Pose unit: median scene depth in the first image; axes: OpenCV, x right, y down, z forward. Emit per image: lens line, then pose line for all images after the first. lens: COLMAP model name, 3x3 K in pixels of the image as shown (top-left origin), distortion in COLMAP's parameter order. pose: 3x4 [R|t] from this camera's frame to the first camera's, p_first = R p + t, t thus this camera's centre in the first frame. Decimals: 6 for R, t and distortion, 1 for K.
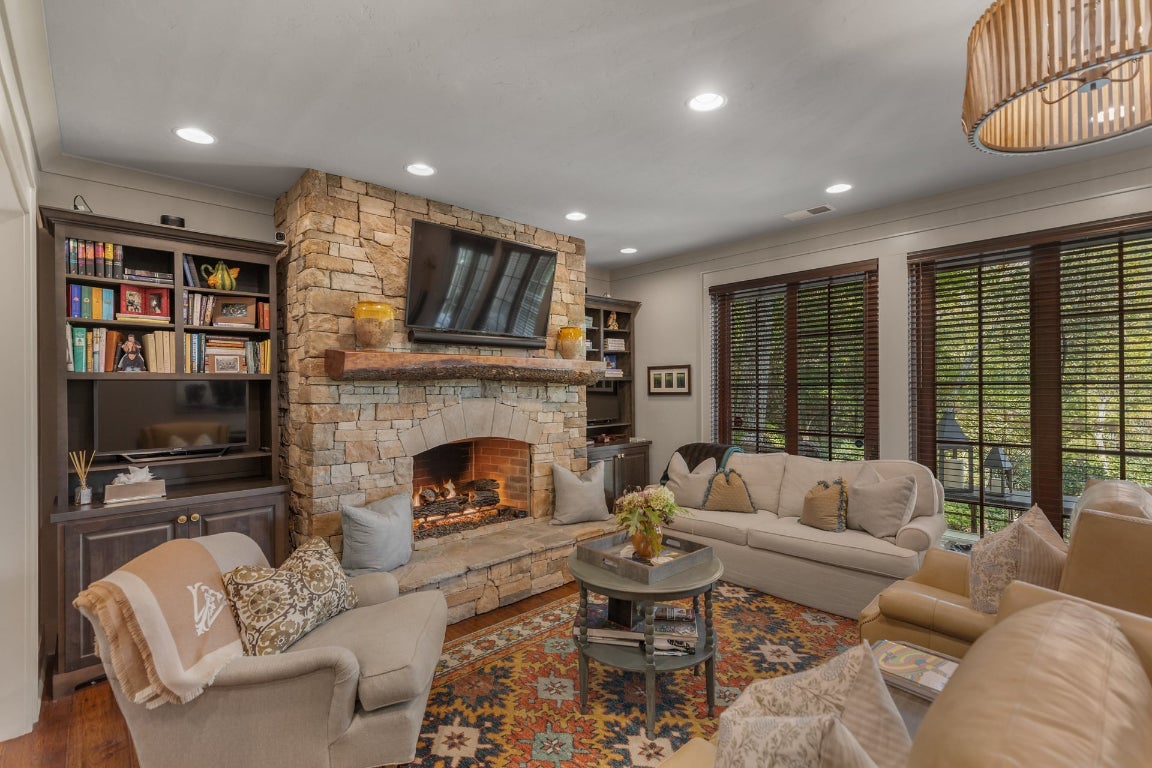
lens RADIAL K [[518.8, 0, 576.0], [0, 518.8, 384.0], [0, 0, 1]] dist [0.002728, 0.000336]
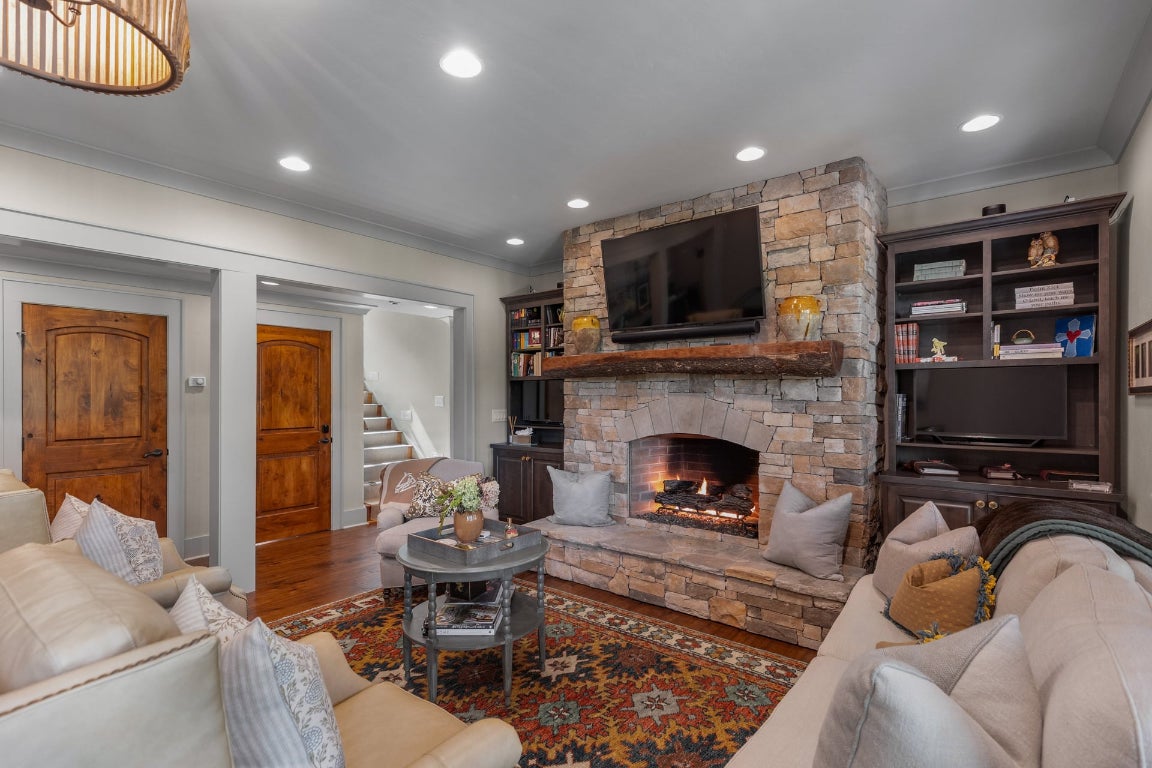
lens RADIAL K [[530.7, 0, 576.0], [0, 530.7, 384.0], [0, 0, 1]] dist [0.033121, 0.000104]
pose [[0.151897, -0.005491, -0.988381, 0.858655], [0.013024, 0.999909, -0.003553, 0.012837], [0.988310, -0.012333, 0.151955, 0.727787]]
